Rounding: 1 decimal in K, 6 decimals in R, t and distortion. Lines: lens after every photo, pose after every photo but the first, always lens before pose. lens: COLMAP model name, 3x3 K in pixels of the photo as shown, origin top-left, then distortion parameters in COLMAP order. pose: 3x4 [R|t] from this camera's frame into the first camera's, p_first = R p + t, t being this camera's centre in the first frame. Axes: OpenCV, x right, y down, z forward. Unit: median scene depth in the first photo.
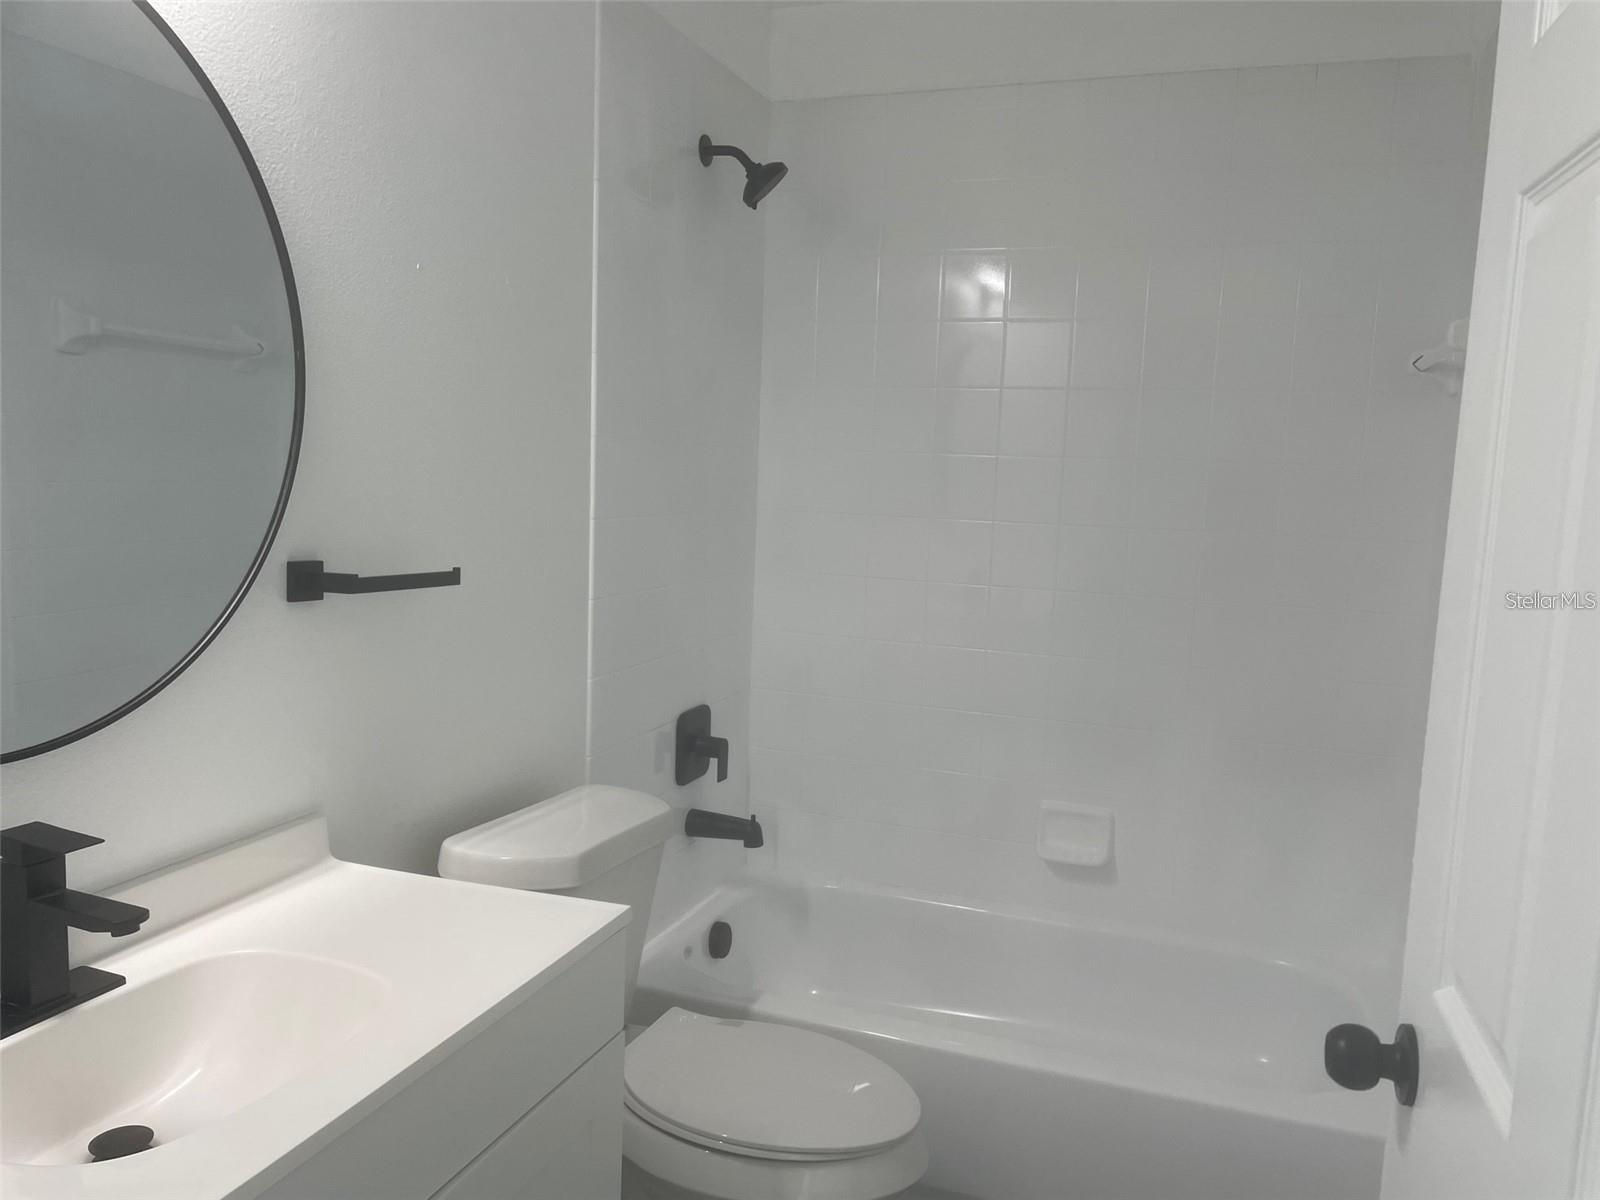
lens RADIAL K [[1221.1, 0, 810.8], [0, 1221.1, 599.9], [0, 0, 1]] dist [0.080255, -0.102879]
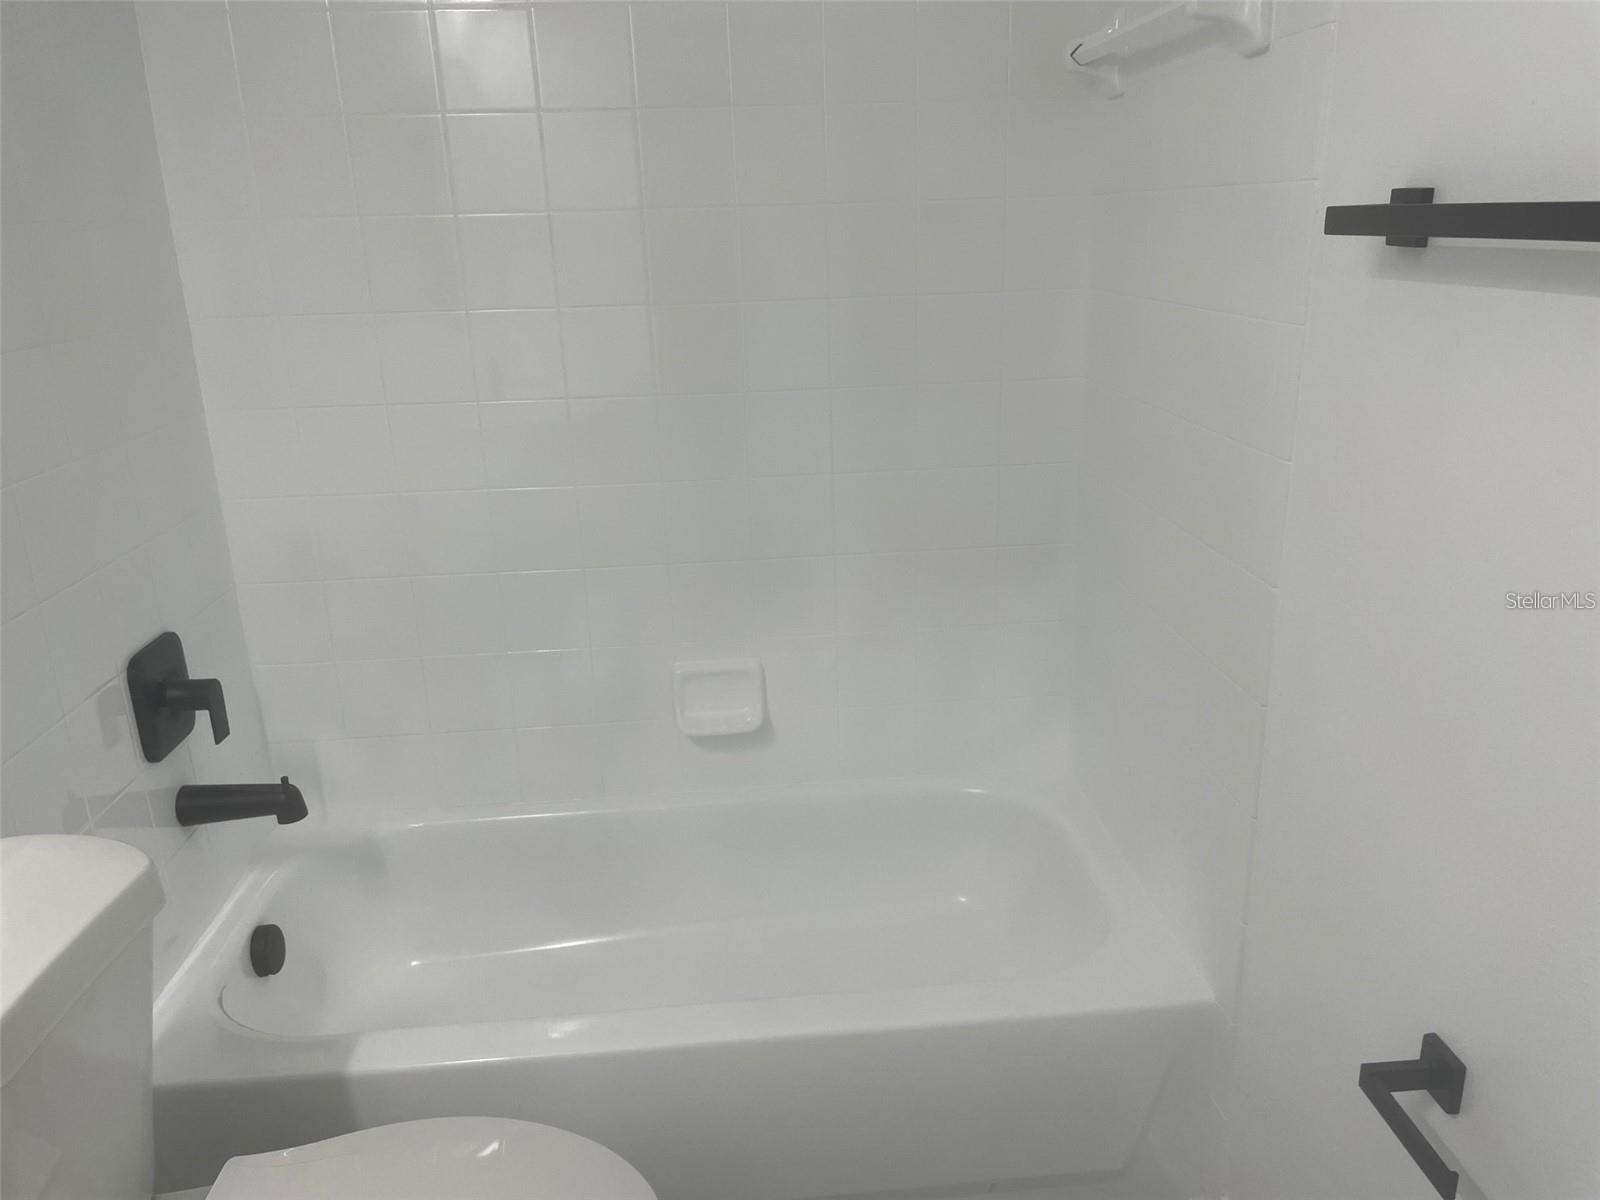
lens RADIAL K [[1221.1, 0, 810.8], [0, 1221.1, 599.9], [0, 0, 1]] dist [0.080255, -0.102879]
pose [[0.901594, -0.196555, 0.385349, -0.028005], [0.113507, 0.967090, 0.227714, -0.046239], [-0.417425, -0.161566, 0.894233, 0.266062]]
